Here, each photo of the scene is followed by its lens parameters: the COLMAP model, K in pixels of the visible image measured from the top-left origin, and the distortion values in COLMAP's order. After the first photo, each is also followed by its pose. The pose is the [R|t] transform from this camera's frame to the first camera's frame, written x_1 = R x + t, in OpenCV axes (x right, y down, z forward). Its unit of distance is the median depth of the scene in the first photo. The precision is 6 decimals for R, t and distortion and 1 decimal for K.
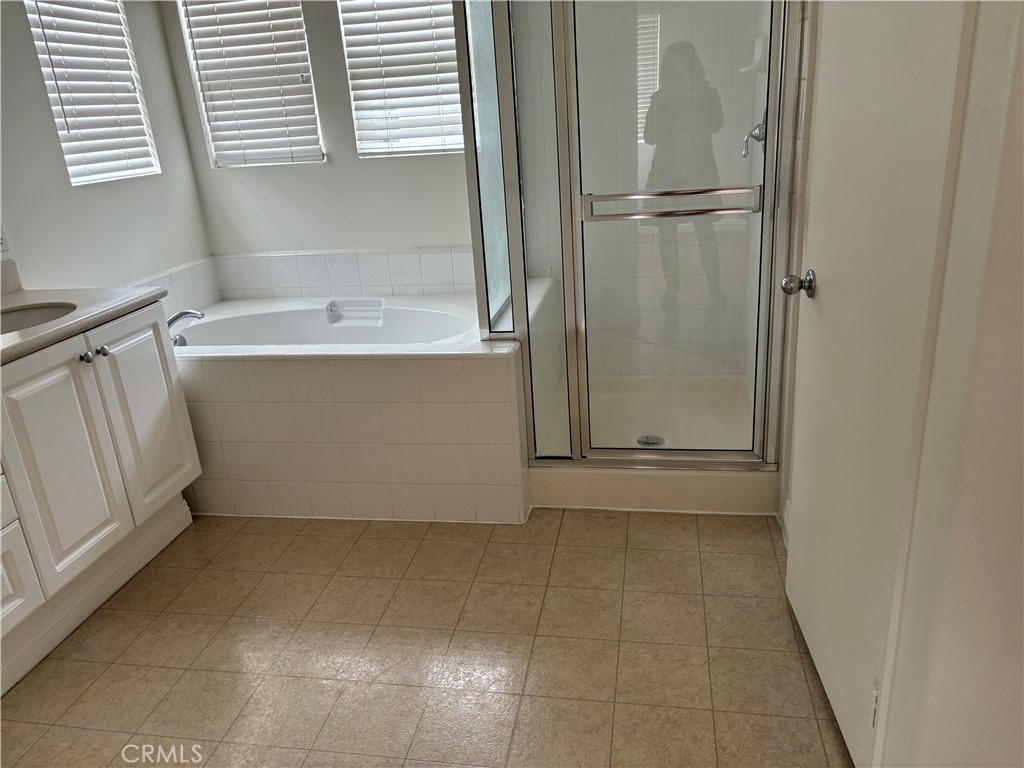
lens RADIAL K [[776.5, 0, 520.4], [0, 776.5, 405.4], [0, 0, 1]] dist [0.056775, -0.065559]
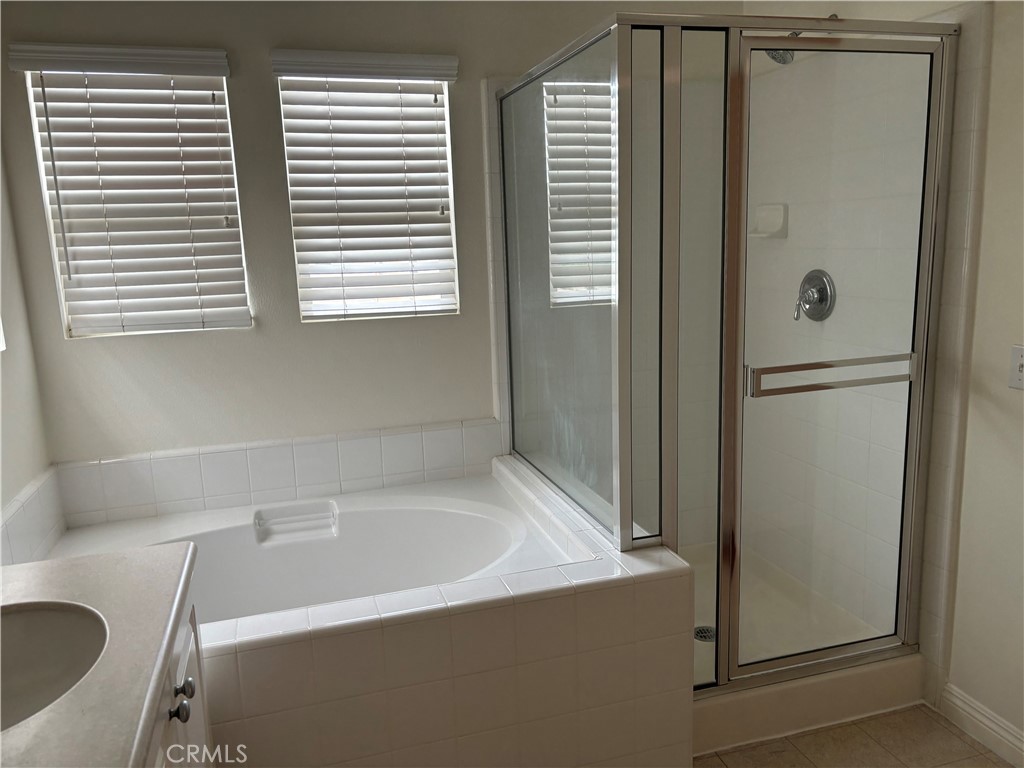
lens RADIAL K [[776.5, 0, 511.6], [0, 776.5, 387.5], [0, 0, 1]] dist [0.056775, -0.065559]
pose [[0.891368, -0.049820, 0.450534, -0.376209], [0.137958, 0.976605, -0.164953, -0.100761], [-0.431776, 0.209188, 0.877388, 0.258705]]
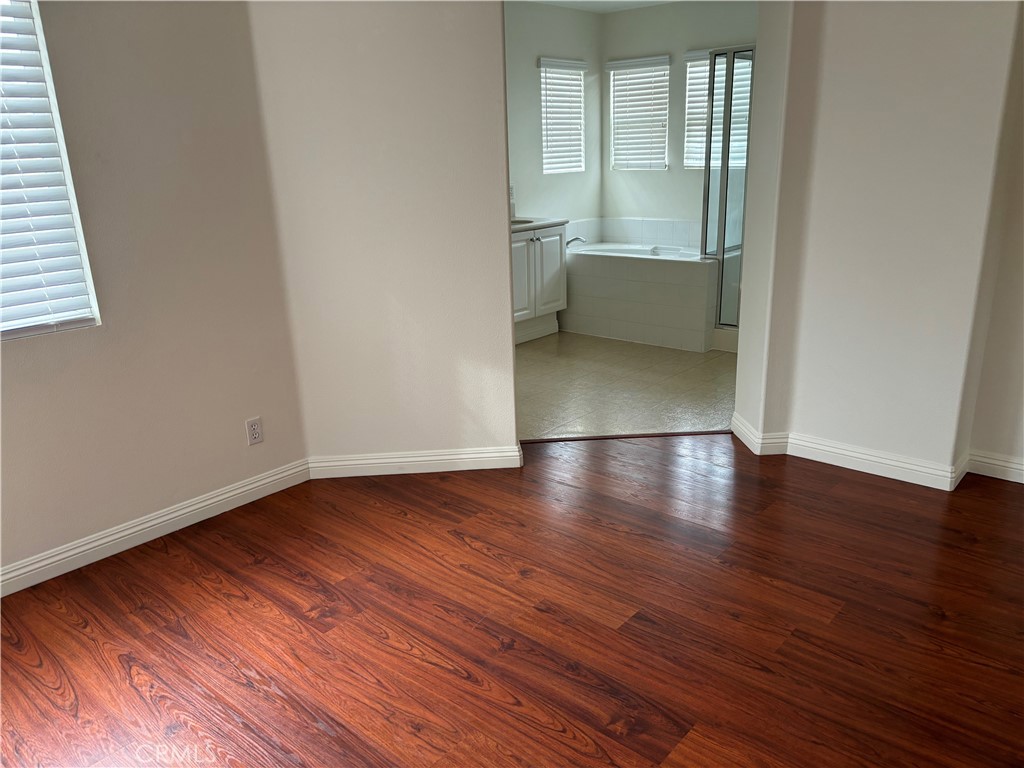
lens RADIAL K [[776.5, 0, 511.0], [0, 776.5, 381.8], [0, 0, 1]] dist [0.056775, -0.065559]
pose [[0.850423, 0.191215, -0.490120, 0.441779], [-0.211008, 0.977366, 0.015180, 0.228229], [0.481929, 0.090510, 0.871523, -0.738474]]
